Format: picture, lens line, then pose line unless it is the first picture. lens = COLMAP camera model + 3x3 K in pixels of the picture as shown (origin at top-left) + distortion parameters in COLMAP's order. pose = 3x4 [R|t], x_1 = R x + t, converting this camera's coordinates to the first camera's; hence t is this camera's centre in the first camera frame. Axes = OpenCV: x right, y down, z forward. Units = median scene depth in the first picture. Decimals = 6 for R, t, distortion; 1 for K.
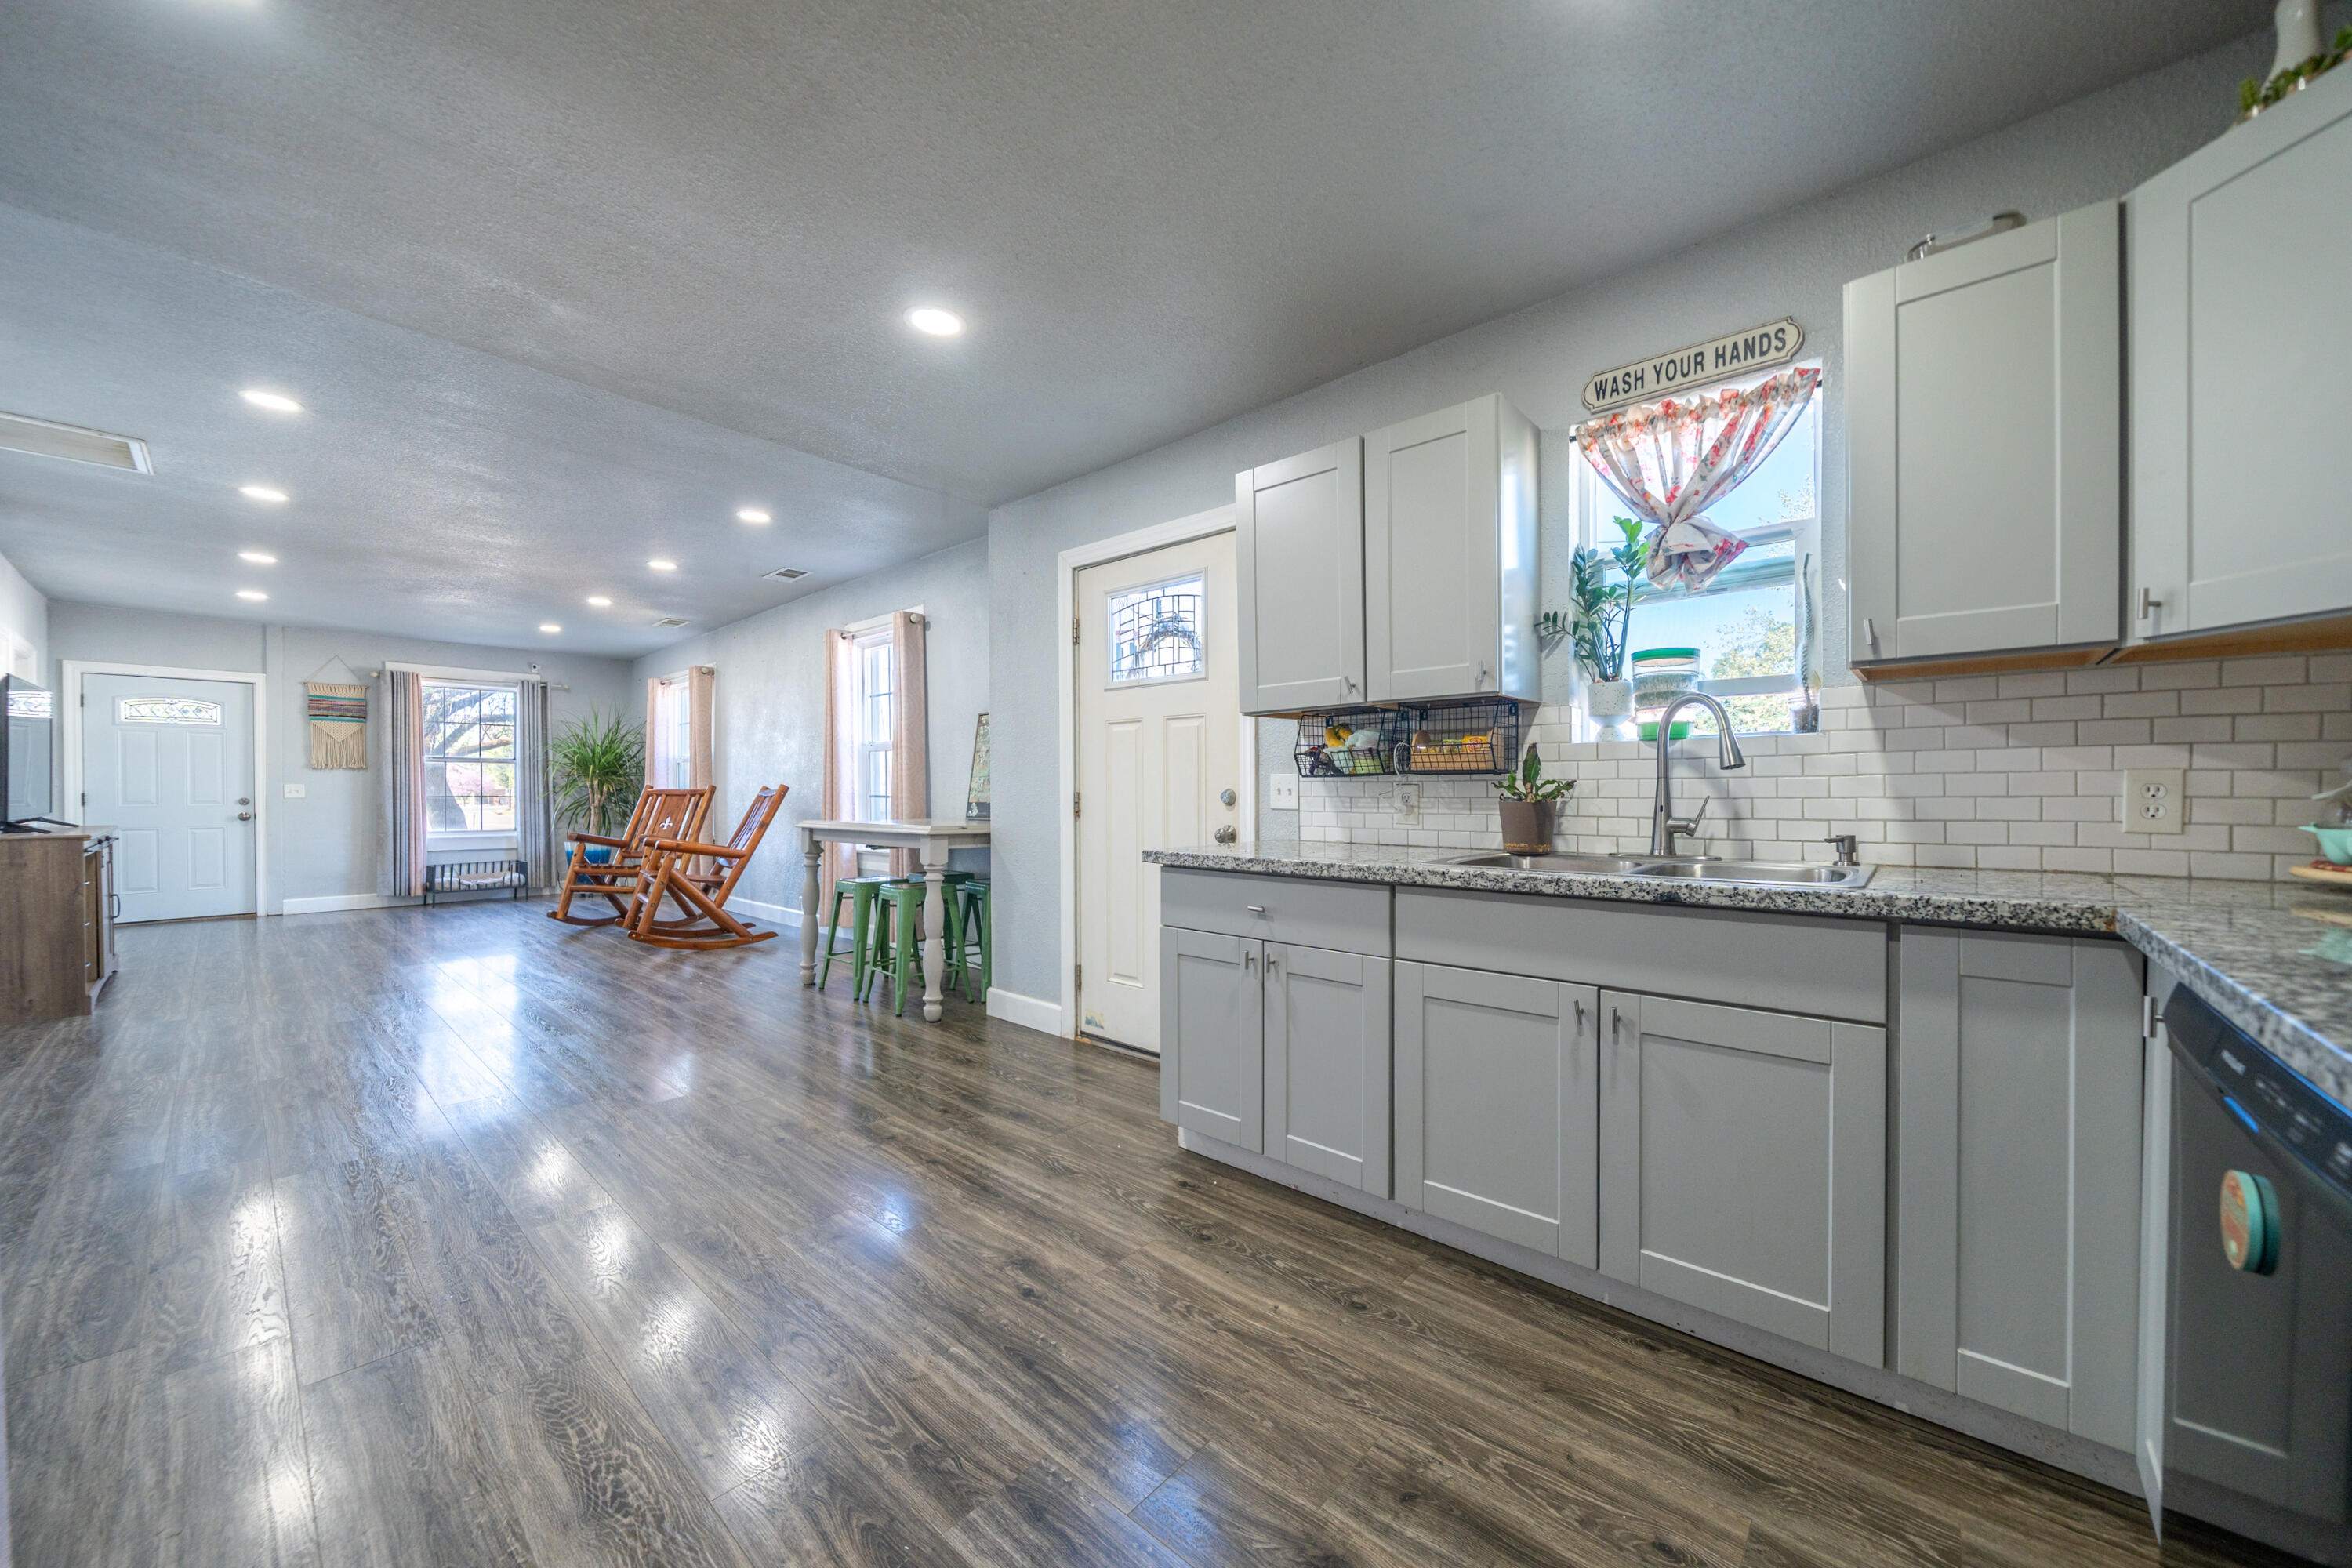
lens RADIAL K [[826.7, 0, 1160.4], [0, 826.7, 791.9], [0, 0, 1]] dist [-0.004959, -0.000072]
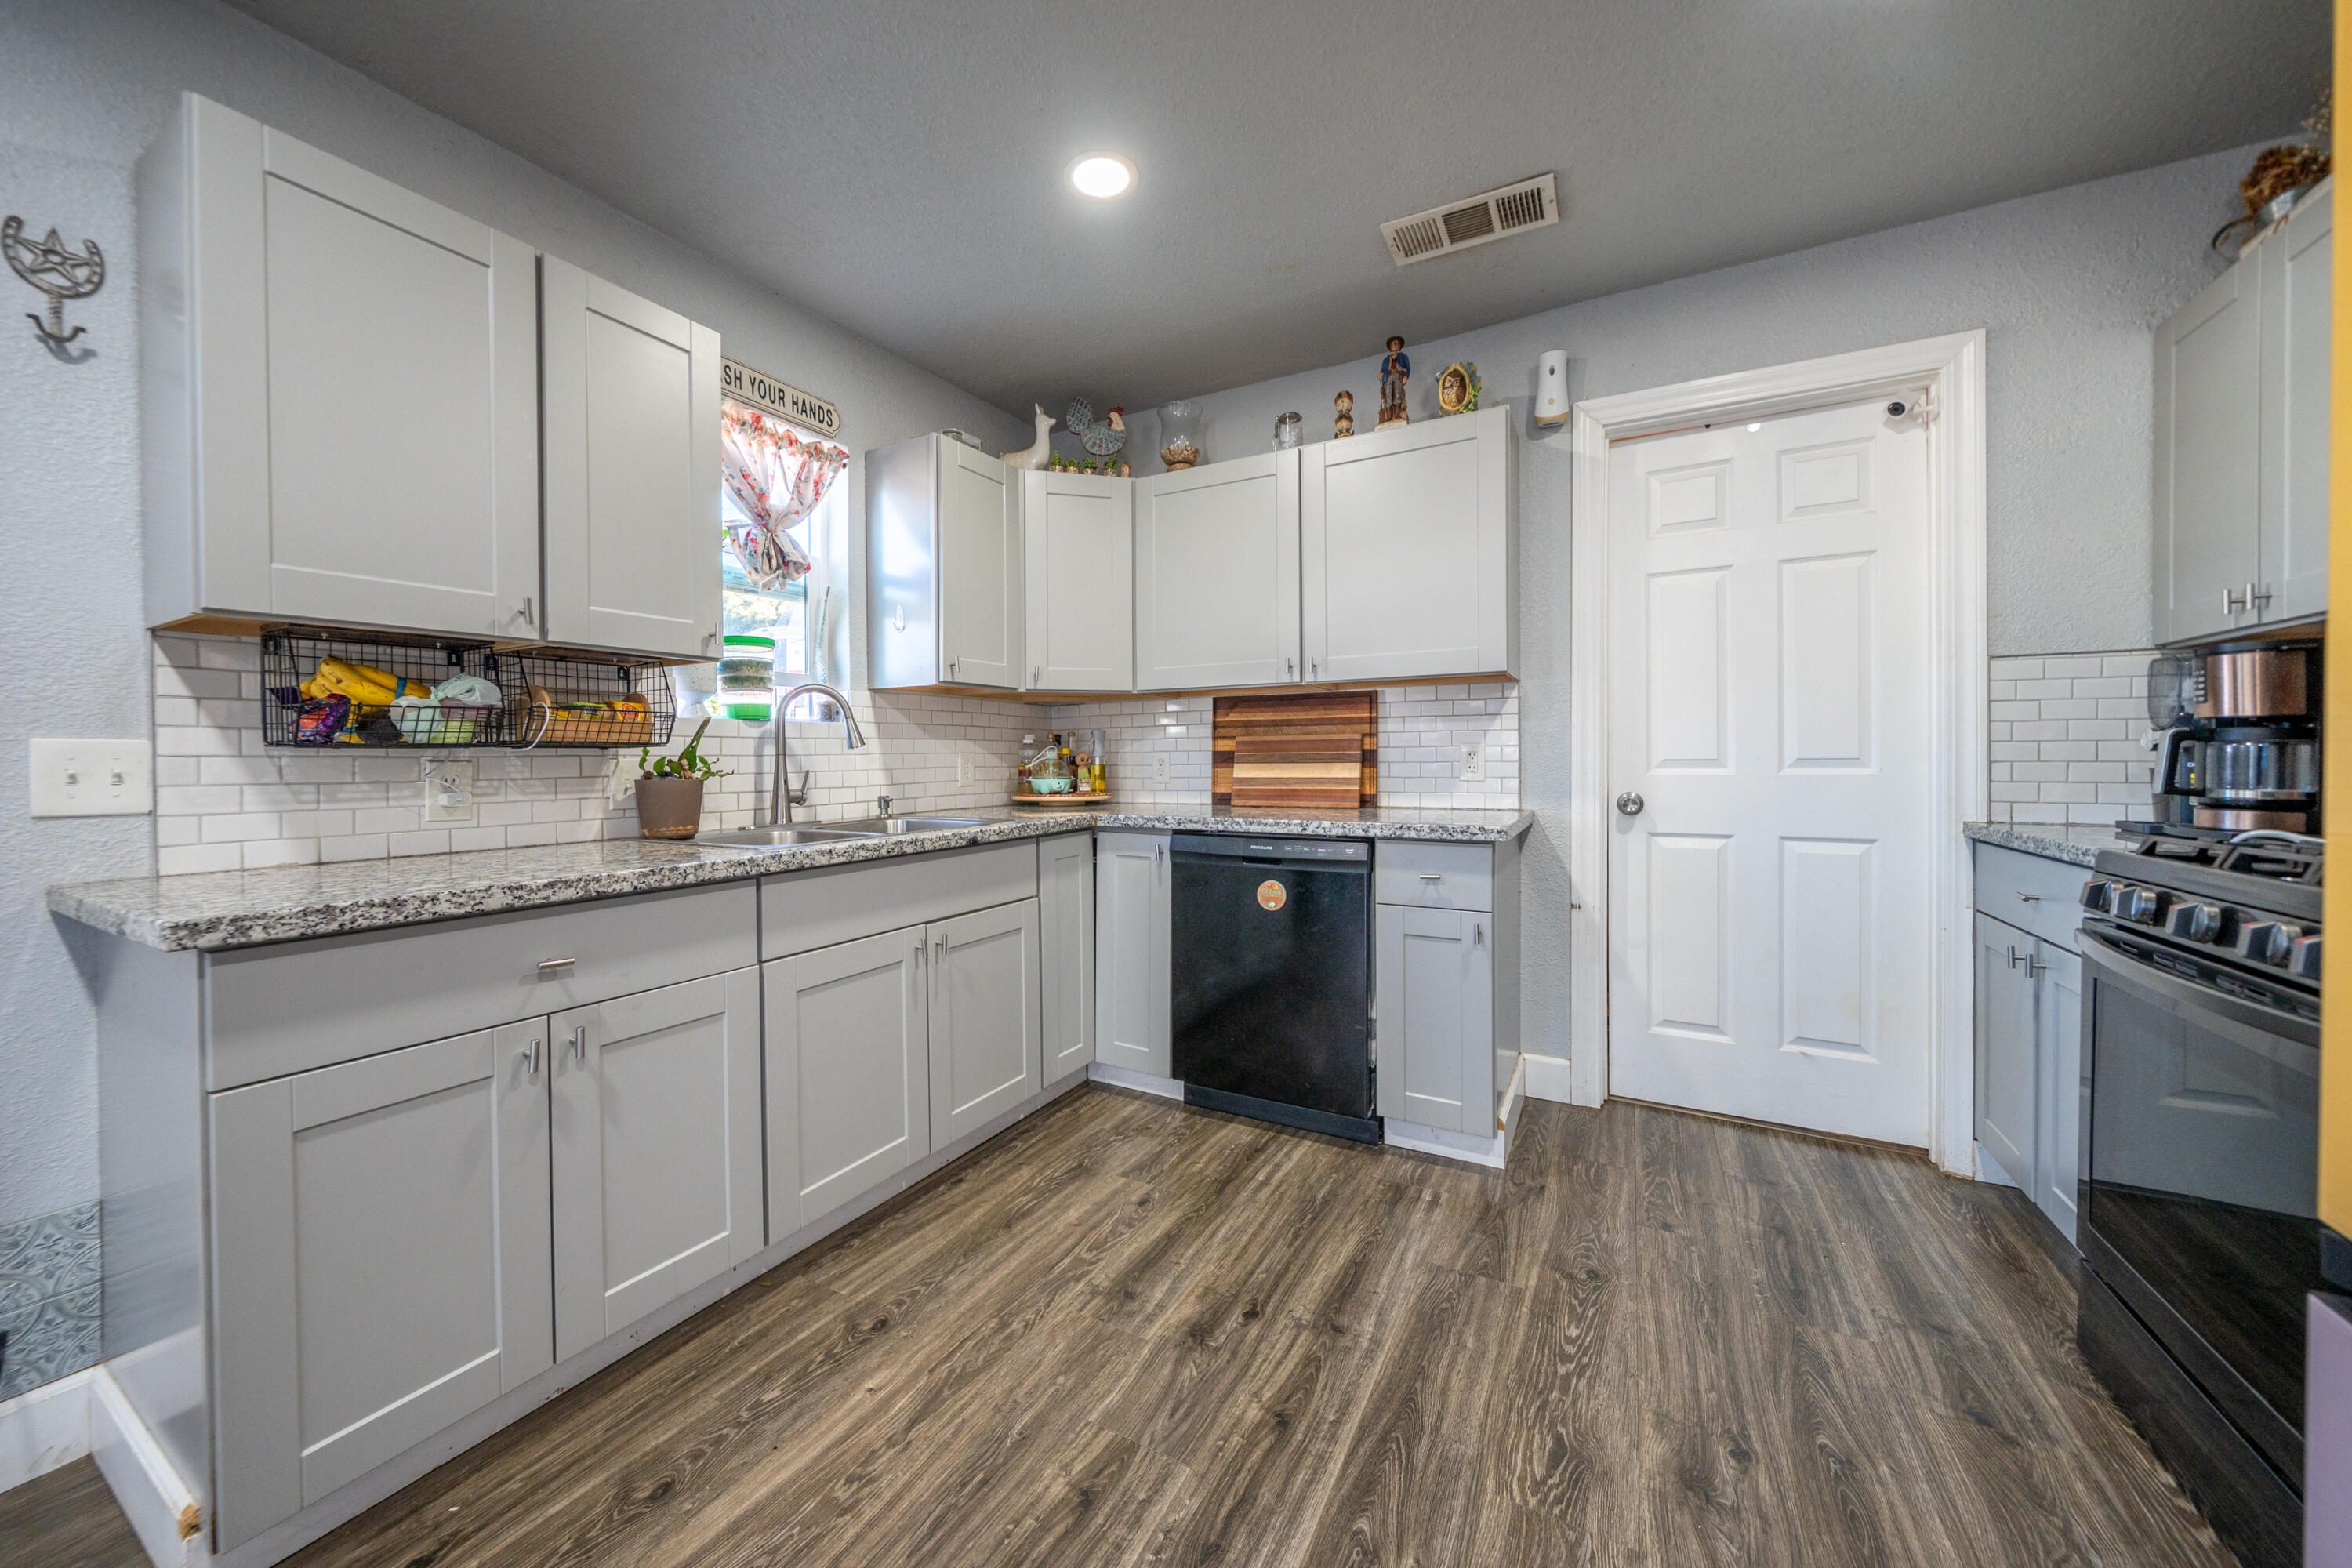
lens RADIAL K [[826.7, 0, 1184.2], [0, 826.7, 762.2], [0, 0, 1]] dist [-0.004959, -0.000072]
pose [[-0.222516, 0.002250, 0.974926, -0.346844], [0.015925, 0.999872, 0.001327, 0.000090], [-0.974799, 0.015821, -0.222524, 0.408843]]
